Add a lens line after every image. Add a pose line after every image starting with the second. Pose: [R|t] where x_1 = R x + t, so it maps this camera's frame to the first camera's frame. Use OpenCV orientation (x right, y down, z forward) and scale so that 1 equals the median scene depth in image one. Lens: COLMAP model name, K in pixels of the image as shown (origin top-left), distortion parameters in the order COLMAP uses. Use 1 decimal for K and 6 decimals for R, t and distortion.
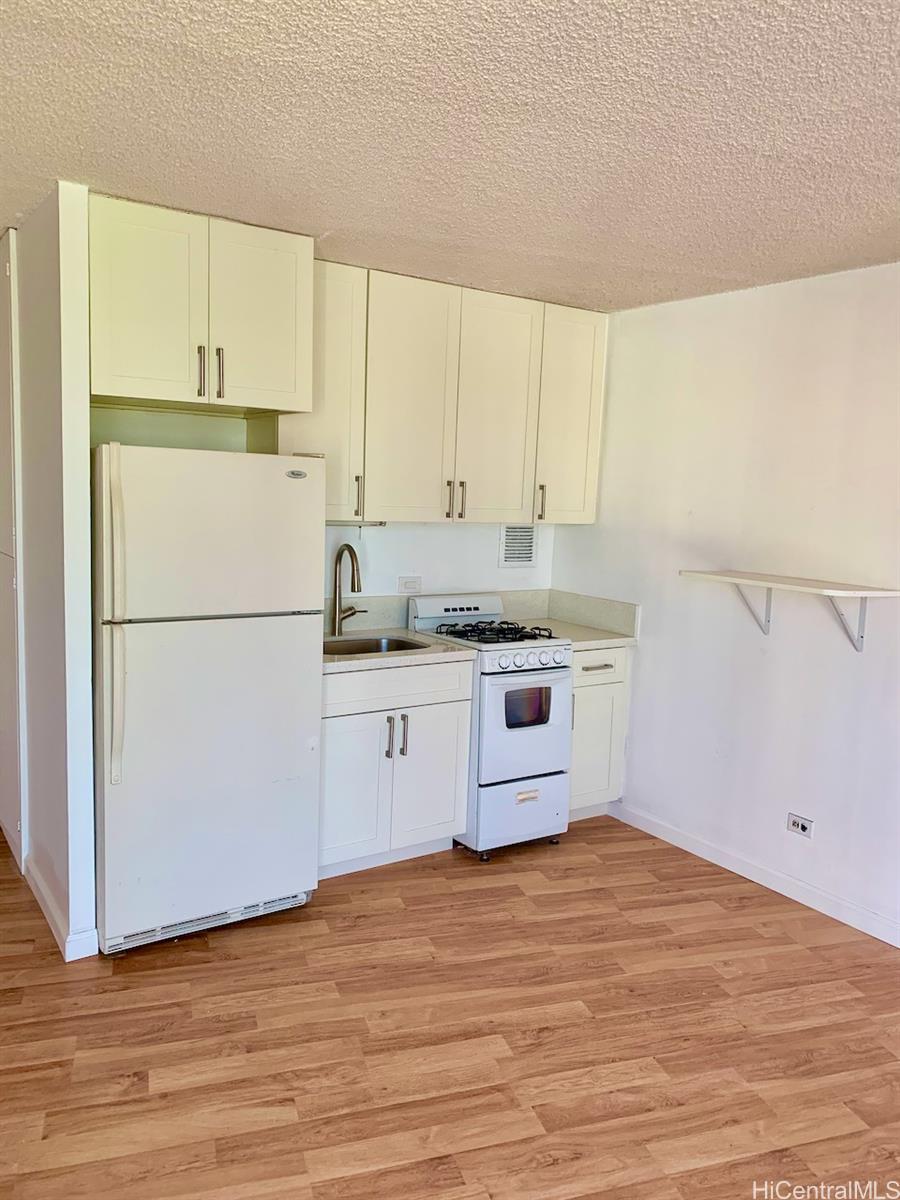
lens RADIAL K [[929.0, 0, 448.2], [0, 929.0, 582.5], [0, 0, 1]] dist [0.050085, -0.046671]
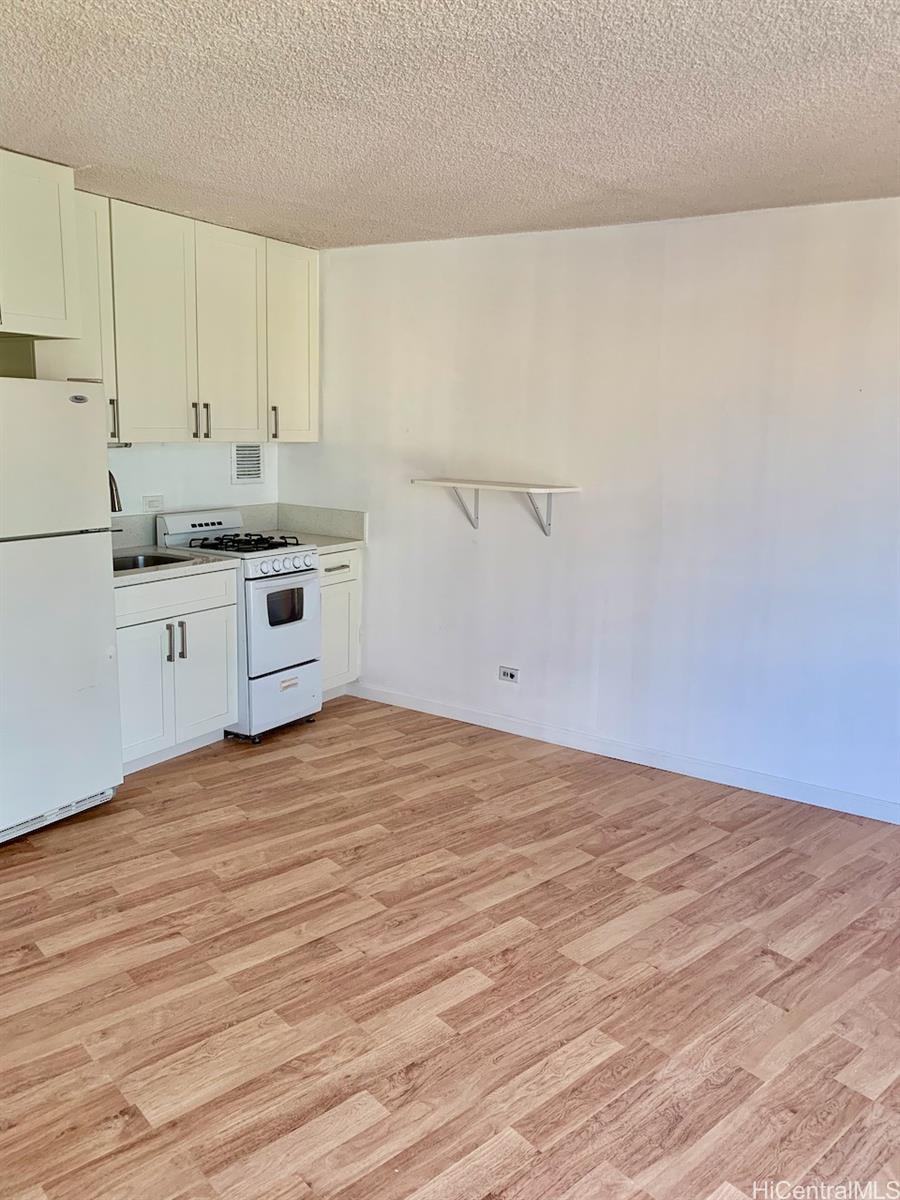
lens RADIAL K [[916.9, 0, 450.0], [0, 916.9, 600.0], [0, 0, 1]] dist [0.009309, -0.005592]
pose [[0.920095, -0.089642, 0.381299, -0.187908], [0.048934, 0.992140, 0.115167, 0.009572], [-0.388626, -0.087306, 0.917250, -0.123623]]
